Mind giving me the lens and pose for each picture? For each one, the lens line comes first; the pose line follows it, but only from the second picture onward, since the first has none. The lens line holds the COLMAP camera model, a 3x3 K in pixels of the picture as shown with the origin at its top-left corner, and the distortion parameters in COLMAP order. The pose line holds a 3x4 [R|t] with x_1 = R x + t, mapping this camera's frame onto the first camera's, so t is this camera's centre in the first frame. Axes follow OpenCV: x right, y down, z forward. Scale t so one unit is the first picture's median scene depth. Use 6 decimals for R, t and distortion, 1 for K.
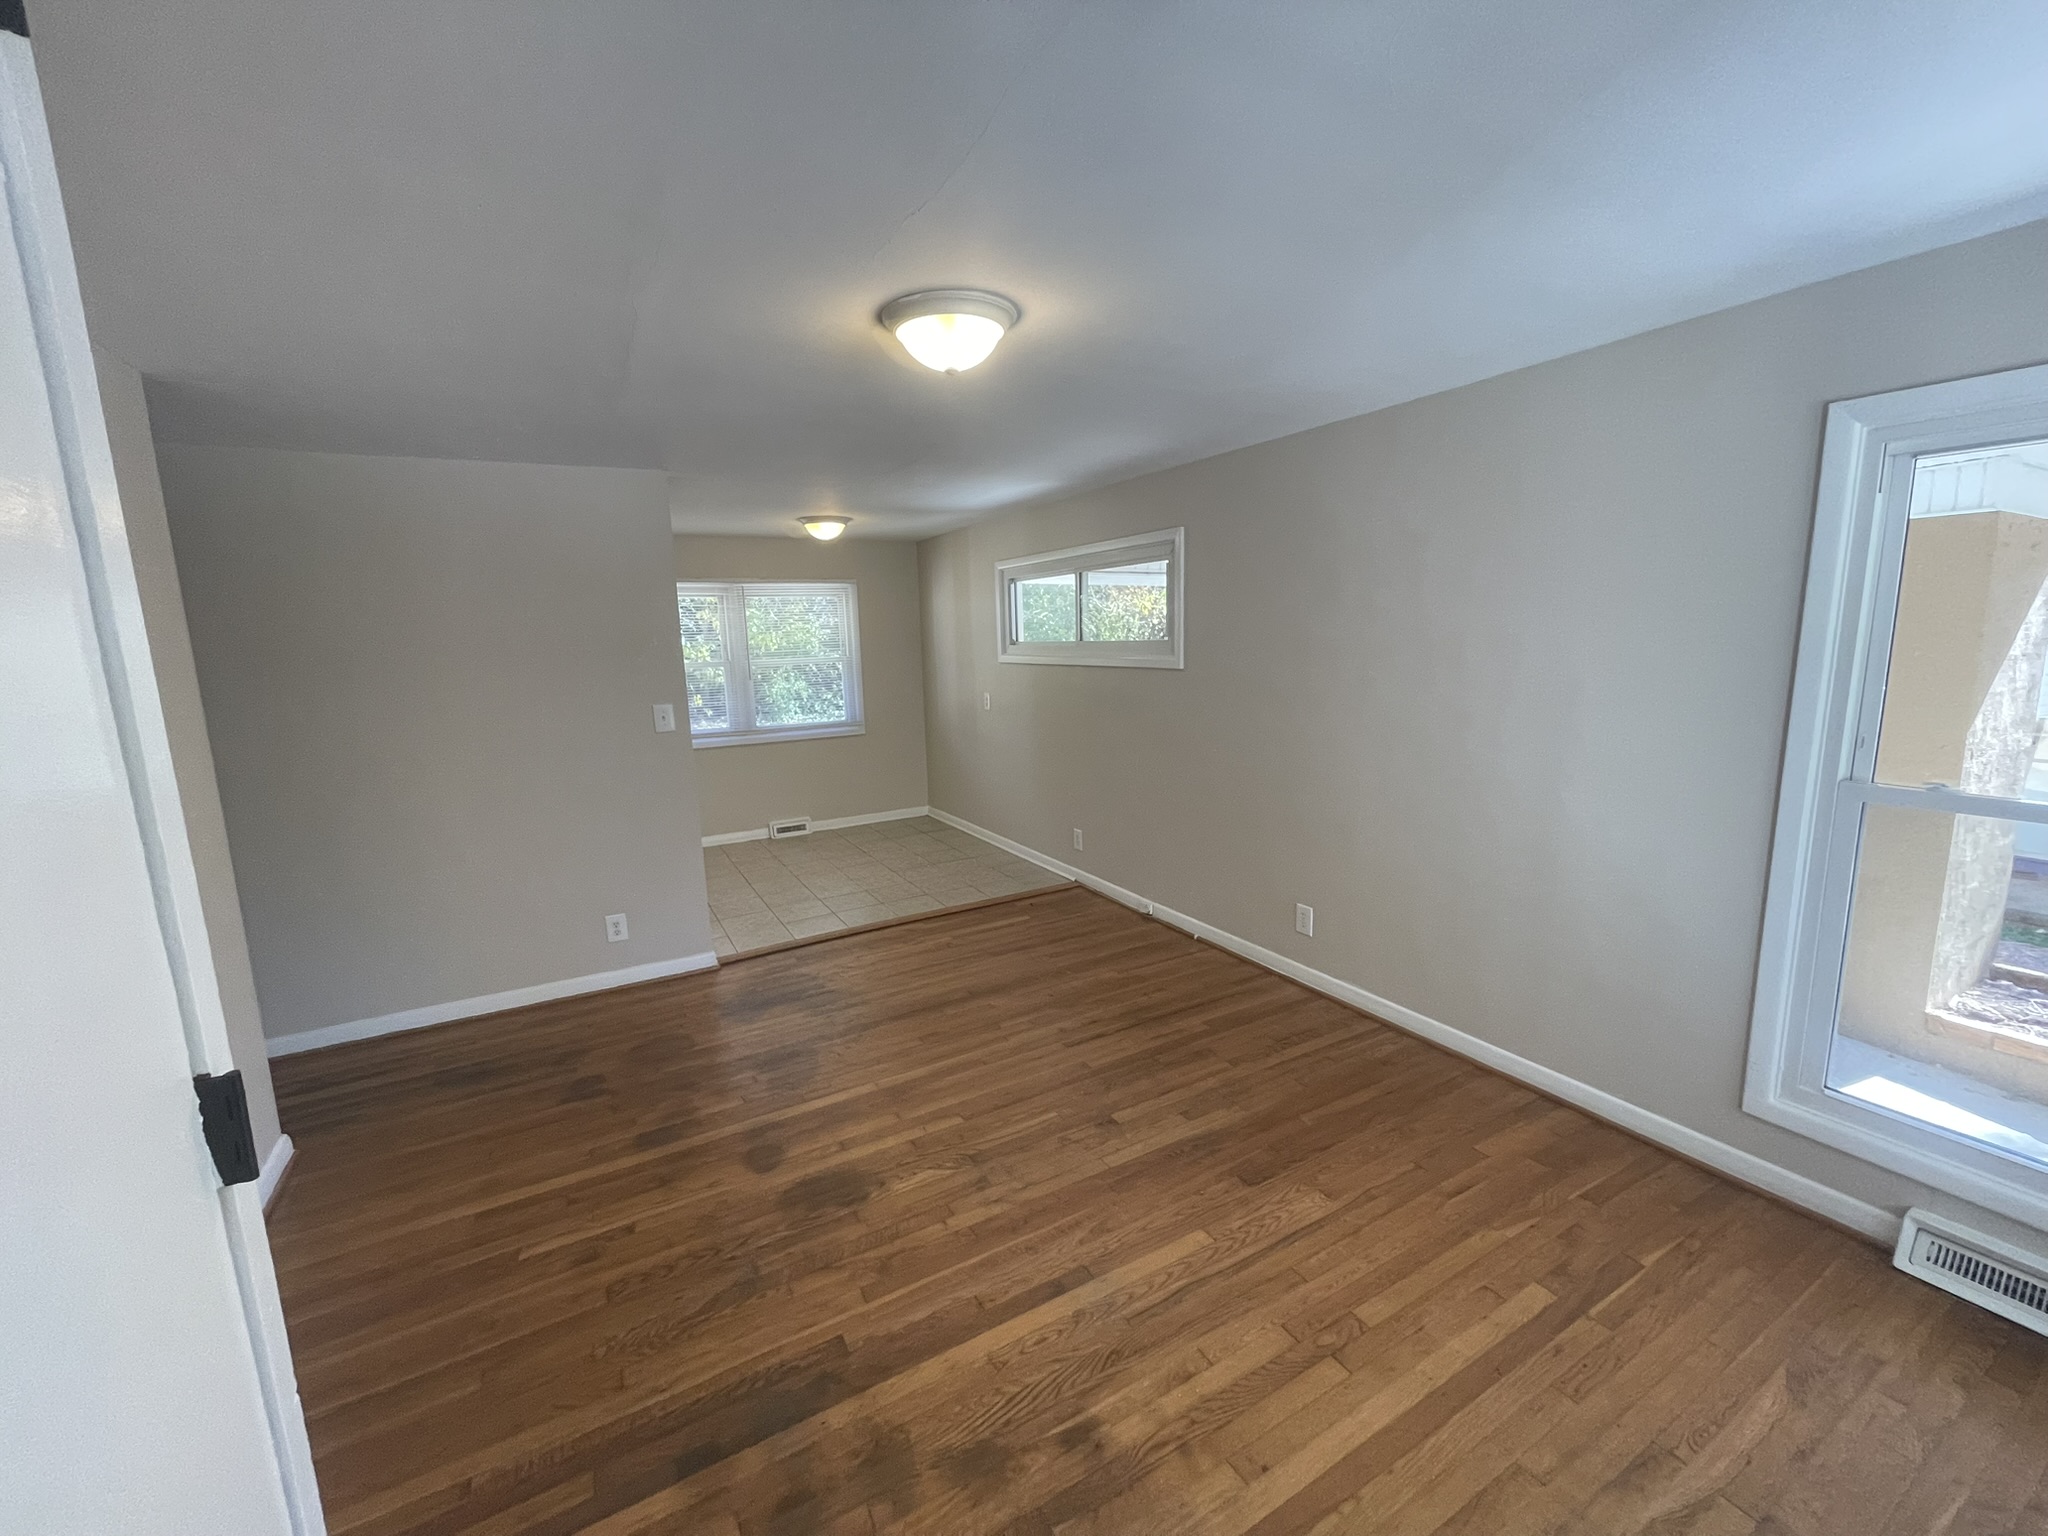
lens RADIAL K [[826.5, 0, 1024.0], [0, 826.5, 767.8], [0, 0, 1]] dist [-0.002661, 0.000212]
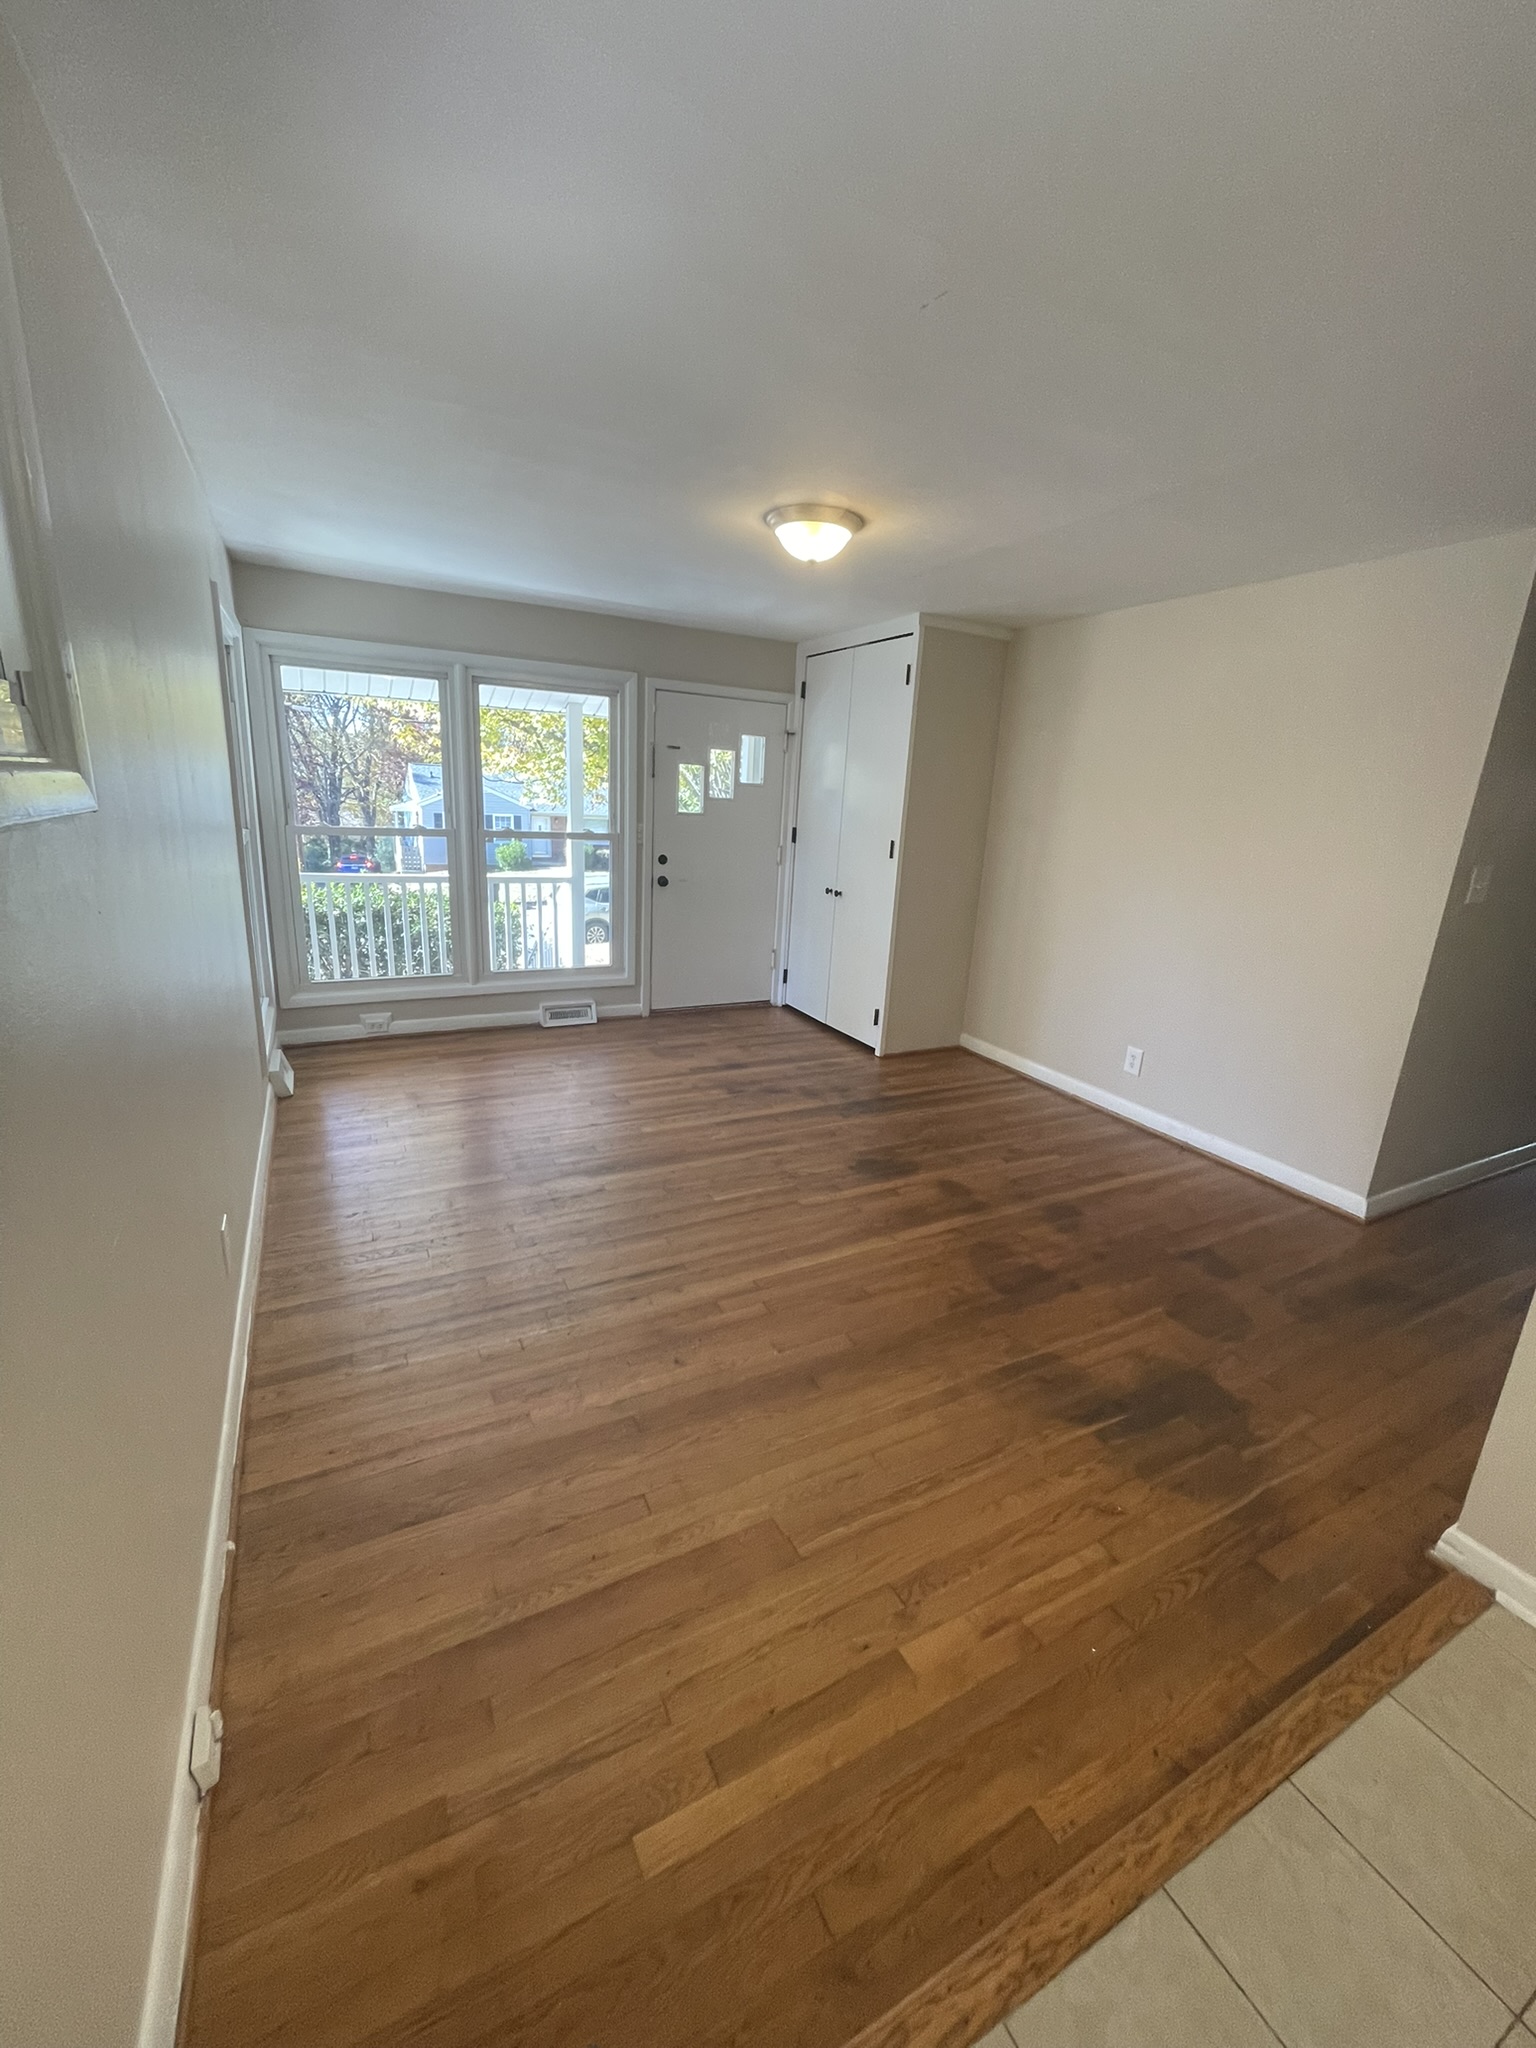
lens RADIAL K [[826.5, 0, 767.0], [0, 826.5, 1019.5], [0, 0, 1]] dist [-0.002661, 0.000212]
pose [[-0.999183, -0.031624, 0.025183, -0.056907], [-0.018139, 0.907433, 0.419806, -0.283218], [-0.036128, 0.419006, -0.907265, 2.073691]]
